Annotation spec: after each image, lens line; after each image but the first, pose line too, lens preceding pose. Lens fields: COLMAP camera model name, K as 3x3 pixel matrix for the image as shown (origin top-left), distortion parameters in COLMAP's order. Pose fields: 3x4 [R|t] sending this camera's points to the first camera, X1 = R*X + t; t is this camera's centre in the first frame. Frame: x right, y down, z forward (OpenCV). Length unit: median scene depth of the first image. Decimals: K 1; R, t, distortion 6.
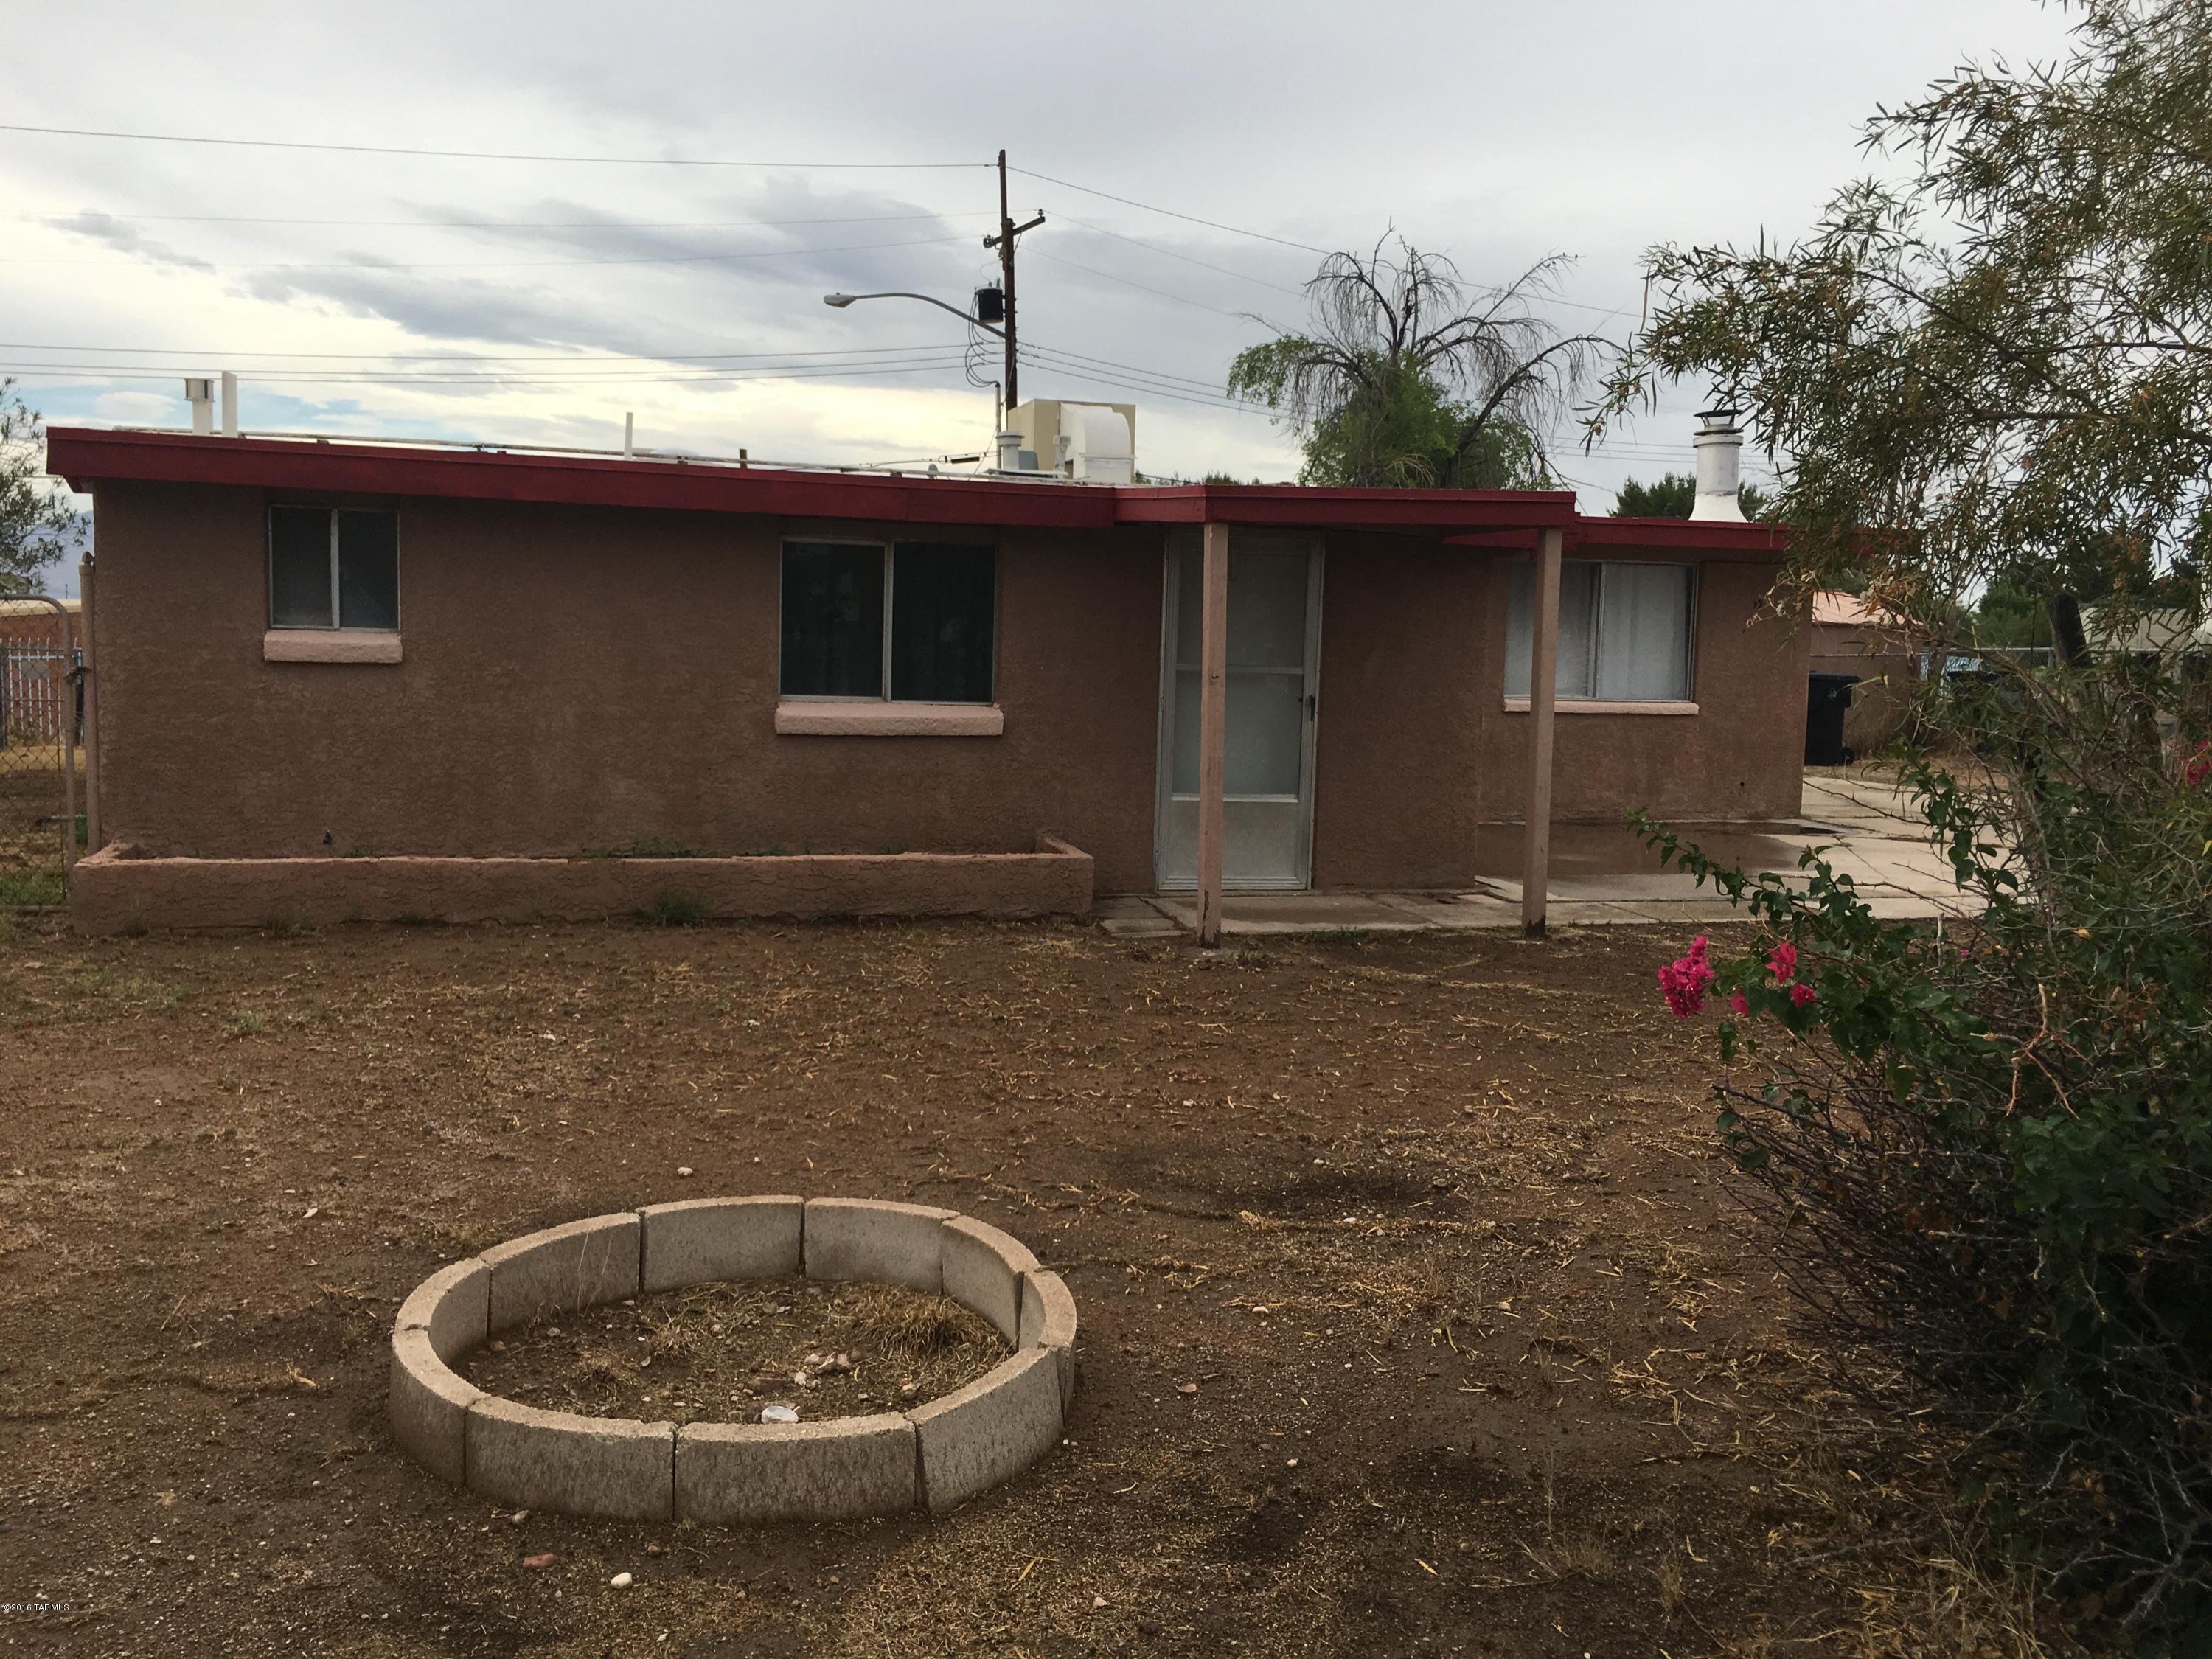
lens RADIAL K [[1916.1, 0, 1116.1], [0, 1916.1, 843.7], [0, 0, 1]] dist [0.055201, -0.080252]
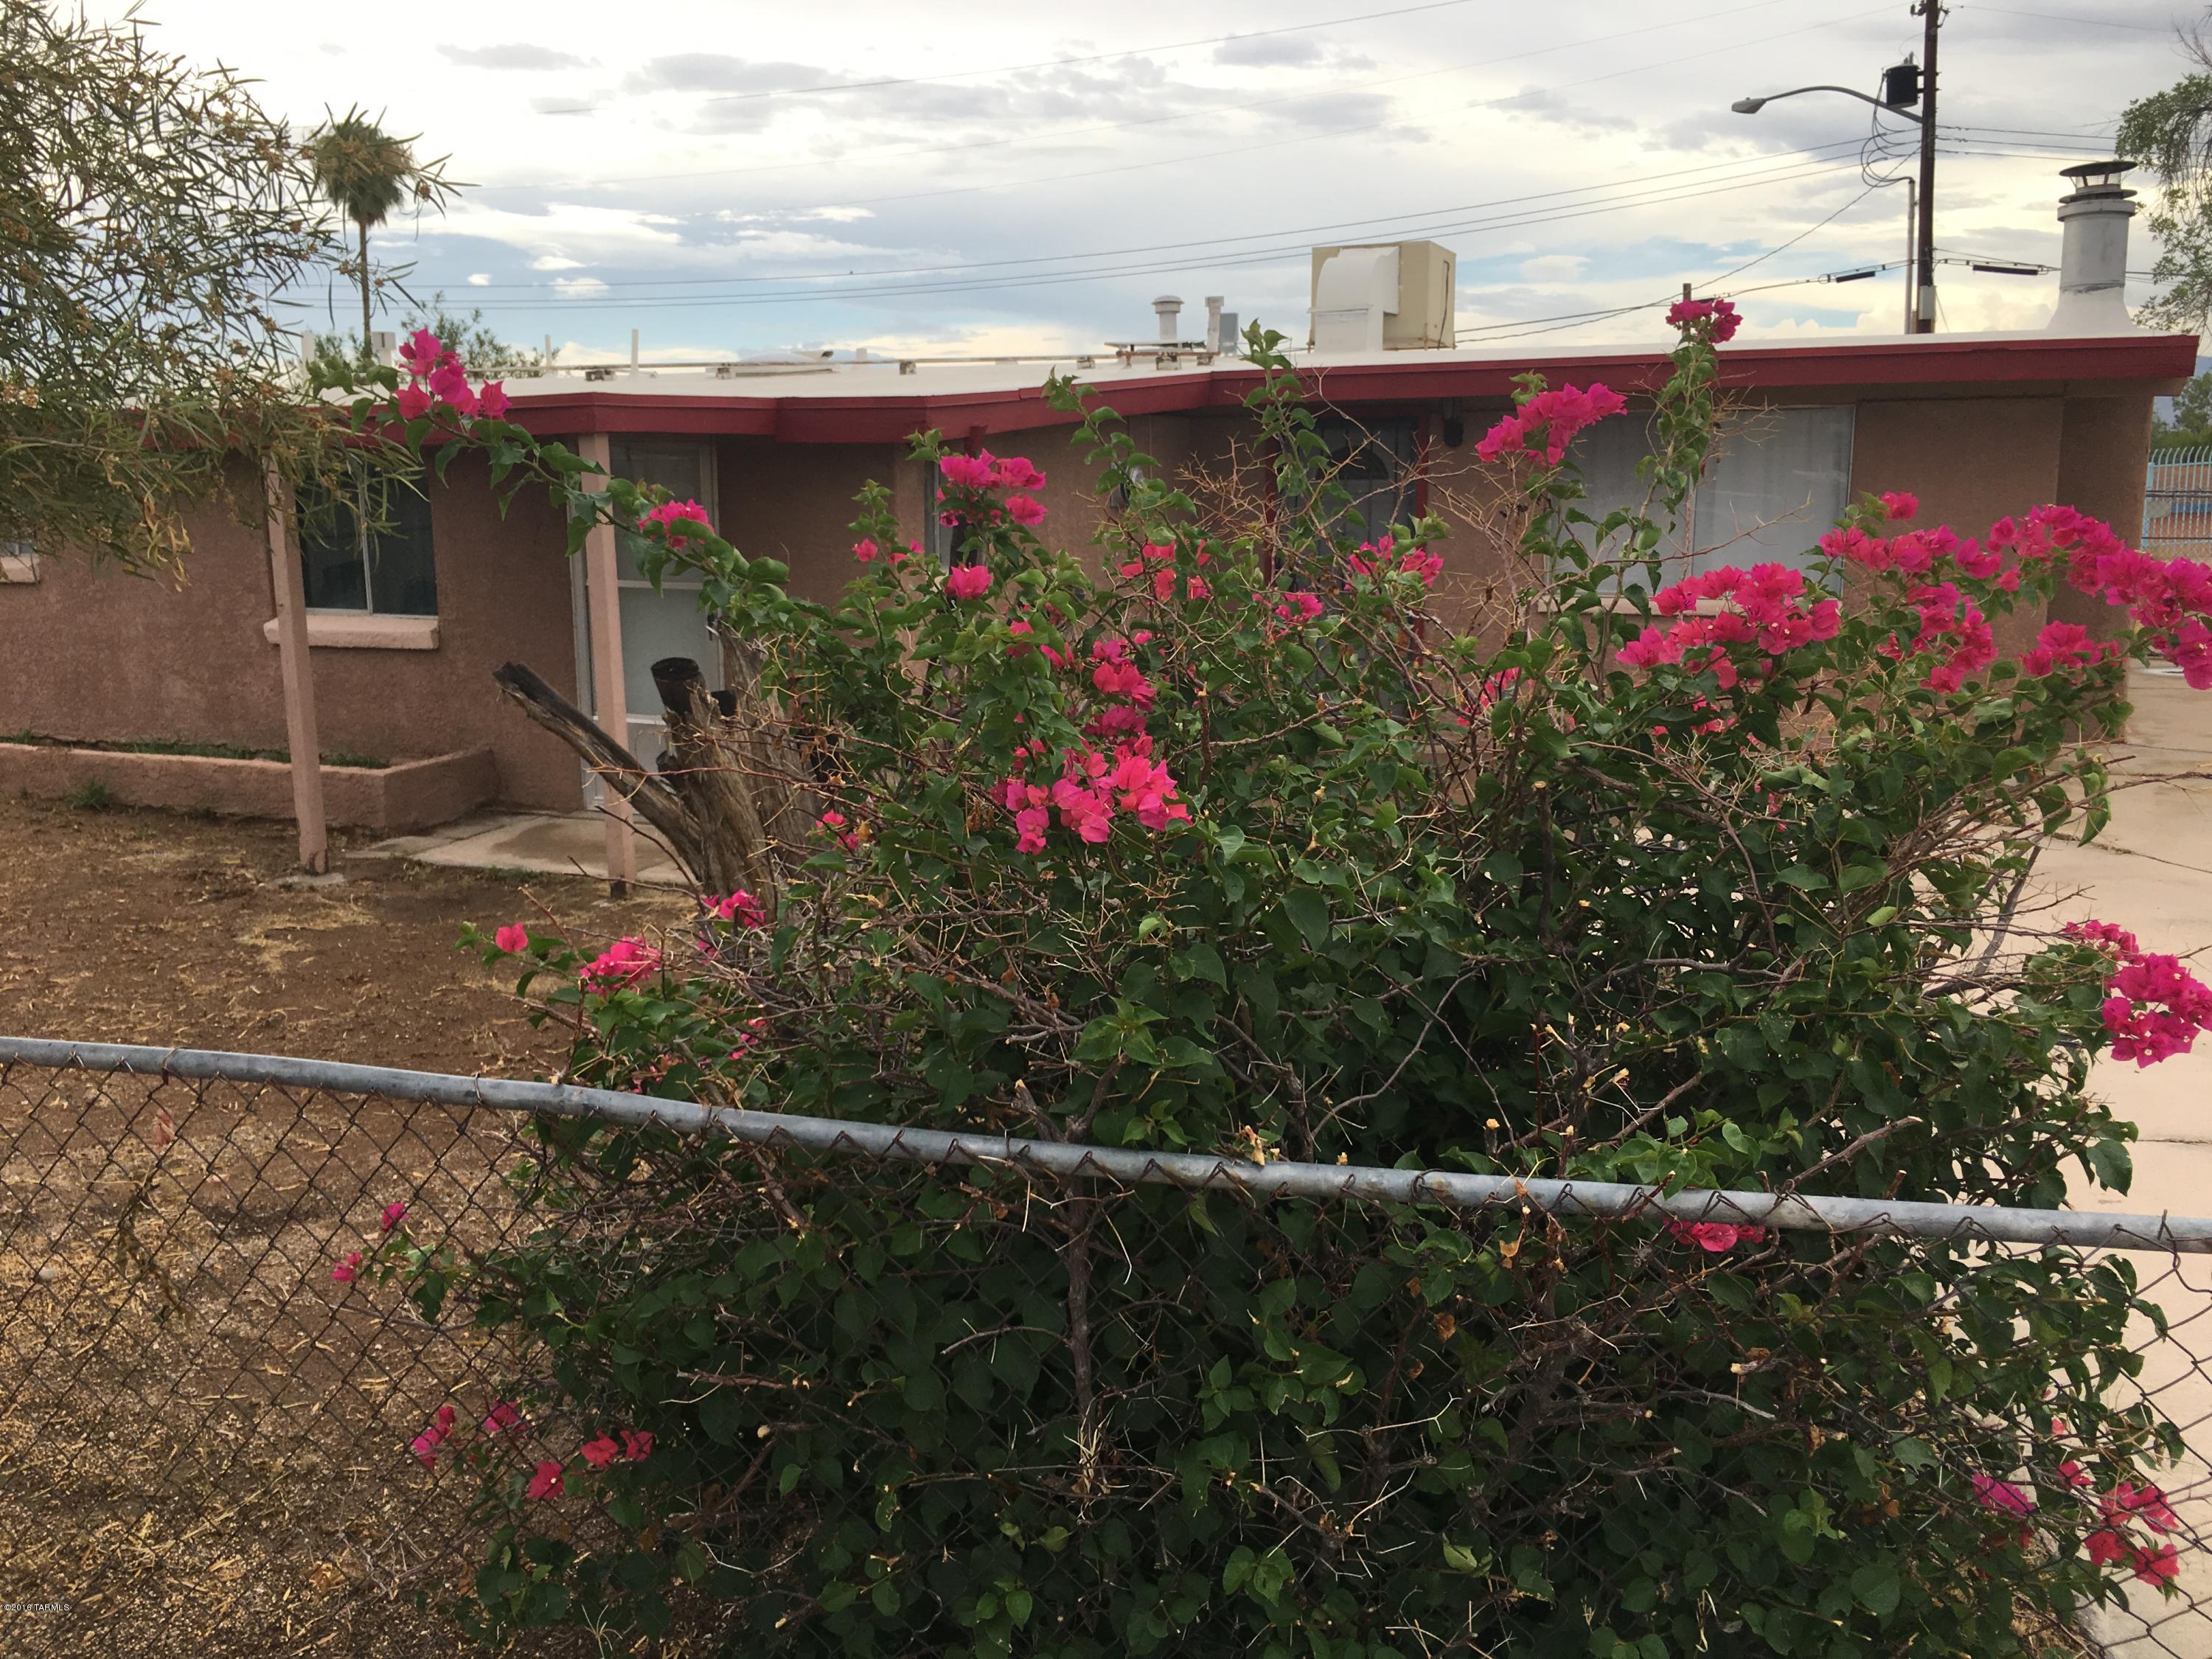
lens RADIAL K [[1916.1, 0, 1100.6], [0, 1916.1, 818.1], [0, 0, 1]] dist [0.055201, -0.080252]
pose [[0.755234, 0.088573, -0.649443, 0.245622], [-0.043513, 0.995417, 0.085156, -0.019469], [0.654009, -0.036054, 0.755627, 0.124368]]
